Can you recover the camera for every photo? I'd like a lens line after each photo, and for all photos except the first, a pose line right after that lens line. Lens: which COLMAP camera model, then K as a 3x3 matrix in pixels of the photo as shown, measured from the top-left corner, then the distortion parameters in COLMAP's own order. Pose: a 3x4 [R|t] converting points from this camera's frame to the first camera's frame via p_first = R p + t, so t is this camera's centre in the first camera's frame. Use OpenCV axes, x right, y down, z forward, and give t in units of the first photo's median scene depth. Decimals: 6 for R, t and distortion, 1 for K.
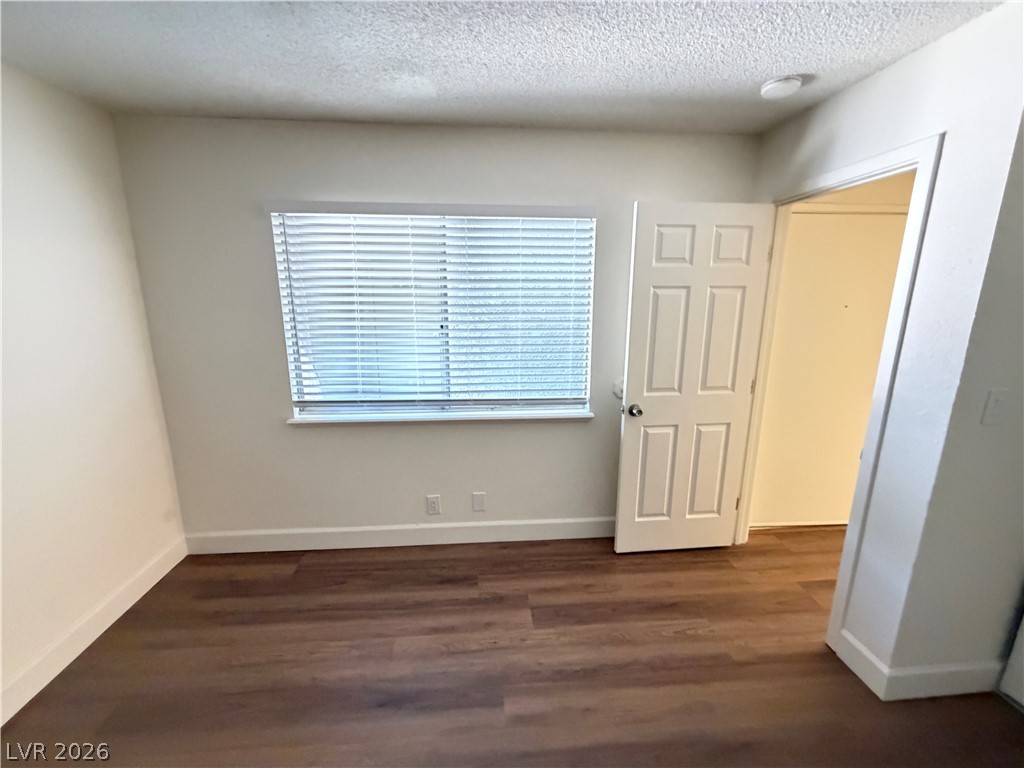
lens RADIAL K [[405.6, 0, 506.3], [0, 405.6, 382.9], [0, 0, 1]] dist [-0.001387, -0.000298]
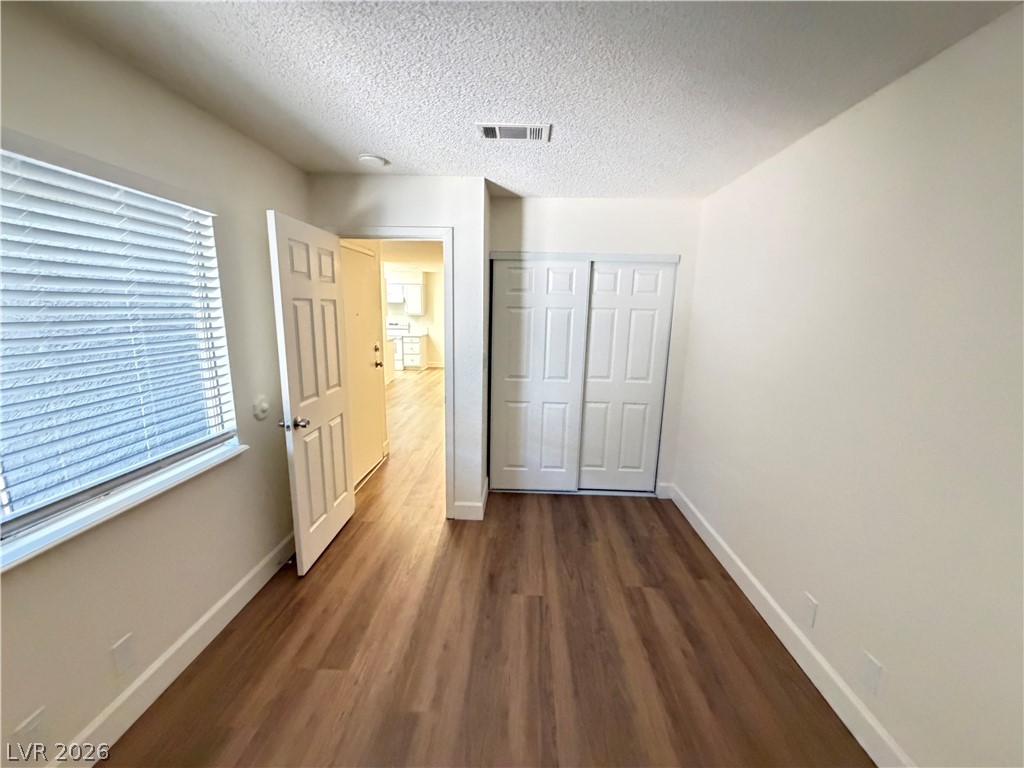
lens RADIAL K [[405.6, 0, 509.7], [0, 405.6, 384.8], [0, 0, 1]] dist [-0.001387, -0.000298]
pose [[0.109901, -0.182518, 0.977041, -0.573676], [0.192560, 0.968282, 0.159222, -0.080640], [-0.975111, 0.170640, 0.141561, 0.344836]]
